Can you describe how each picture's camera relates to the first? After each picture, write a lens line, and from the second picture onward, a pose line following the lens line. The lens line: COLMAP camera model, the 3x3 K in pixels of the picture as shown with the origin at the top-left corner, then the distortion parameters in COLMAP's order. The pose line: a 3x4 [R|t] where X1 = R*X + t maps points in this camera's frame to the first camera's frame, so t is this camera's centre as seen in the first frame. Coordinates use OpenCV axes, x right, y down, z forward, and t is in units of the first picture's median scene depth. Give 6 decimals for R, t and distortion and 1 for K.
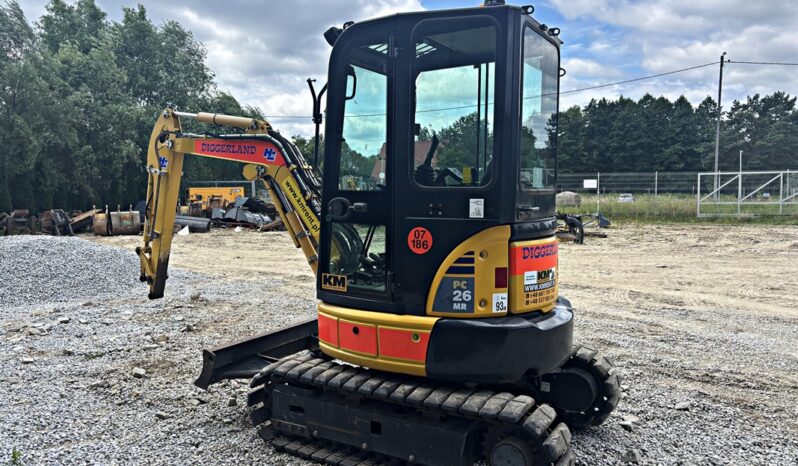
lens RADIAL K [[603.8, 0, 404.2], [0, 603.8, 229.4], [0, 0, 1]] dist [0.044905, -0.044039]
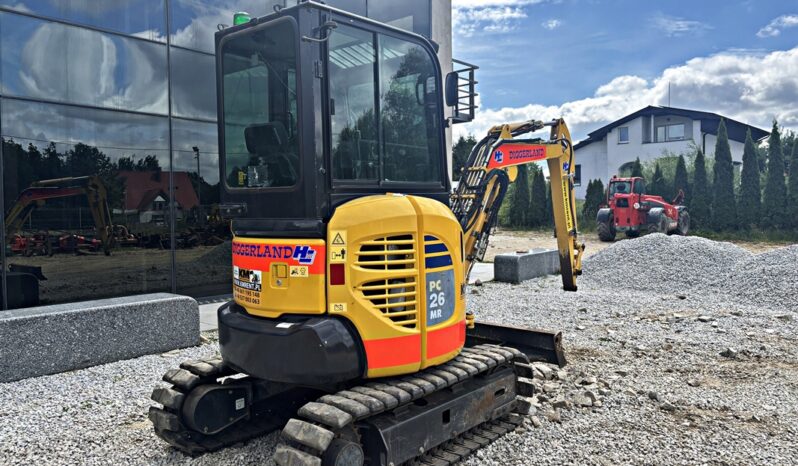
lens RADIAL K [[603.8, 0, 404.2], [0, 603.8, 229.4], [0, 0, 1]] dist [0.044905, -0.044039]
pose [[-0.177756, 0.044971, -0.983047, 1.051813], [-0.054784, 0.996954, 0.055513, -0.061012], [0.982549, 0.063723, -0.174750, 1.294820]]
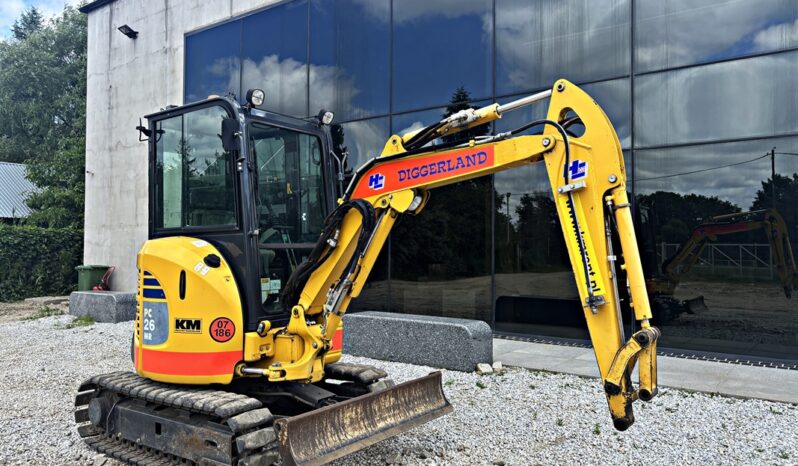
lens RADIAL K [[600.8, 0, 402.4], [0, 600.8, 229.0], [0, 0, 1]] dist [0.040187, -0.041220]
pose [[-0.994865, 0.013436, 0.100317, -0.395388], [0.016958, 0.999266, 0.034340, -0.111620], [-0.099783, 0.035865, -0.994363, 2.220844]]
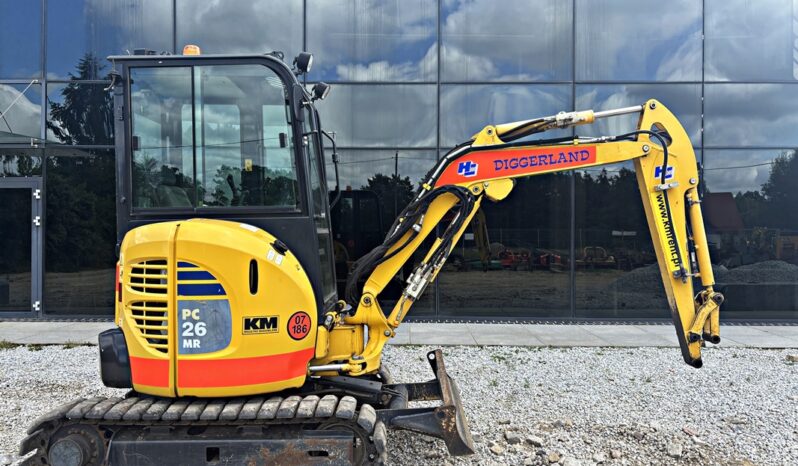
lens RADIAL K [[599.6, 0, 399.0], [0, 599.6, 233.0], [0, 0, 1]] dist [0.039709, -0.043493]
pose [[-0.869907, 0.009303, -0.493129, 0.336557], [-0.024640, 0.997754, 0.062291, -0.108156], [0.492600, 0.066338, -0.867723, 2.076836]]
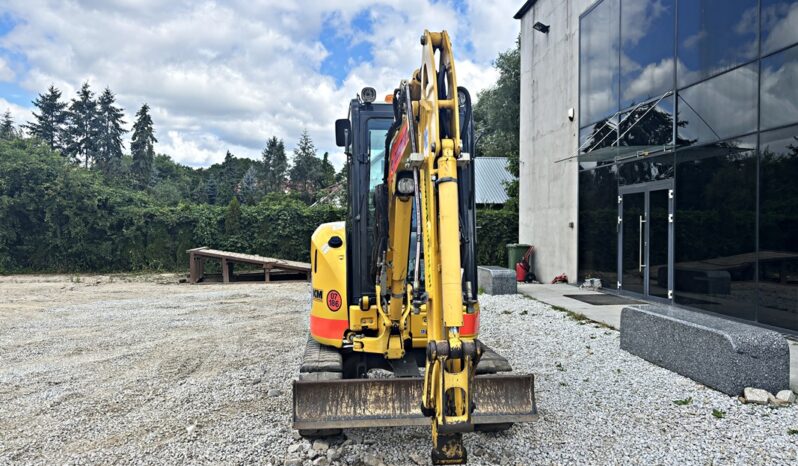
lens RADIAL K [[600.5, 0, 401.9], [0, 600.5, 225.1], [0, 0, 1]] dist [0.065901, -0.085292]
pose [[-0.596010, 0.014177, 0.802852, -1.039618], [0.060358, 0.997806, 0.027188, -0.084750], [-0.800705, 0.064662, -0.595558, 1.826633]]
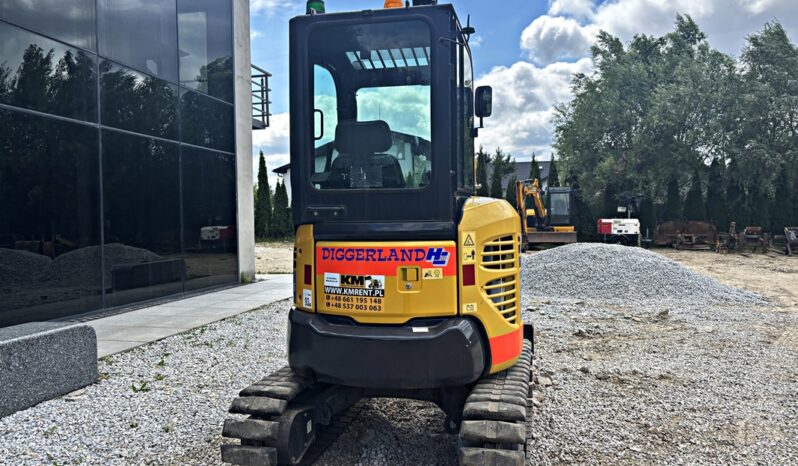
lens RADIAL K [[603.8, 0, 404.2], [0, 603.8, 229.4], [0, 0, 1]] dist [0.044905, -0.044039]
pose [[0.305834, 0.024752, -0.951763, 1.029128], [-0.056442, 0.998375, 0.007827, -0.013339], [0.950410, 0.051326, 0.306734, 0.713656]]
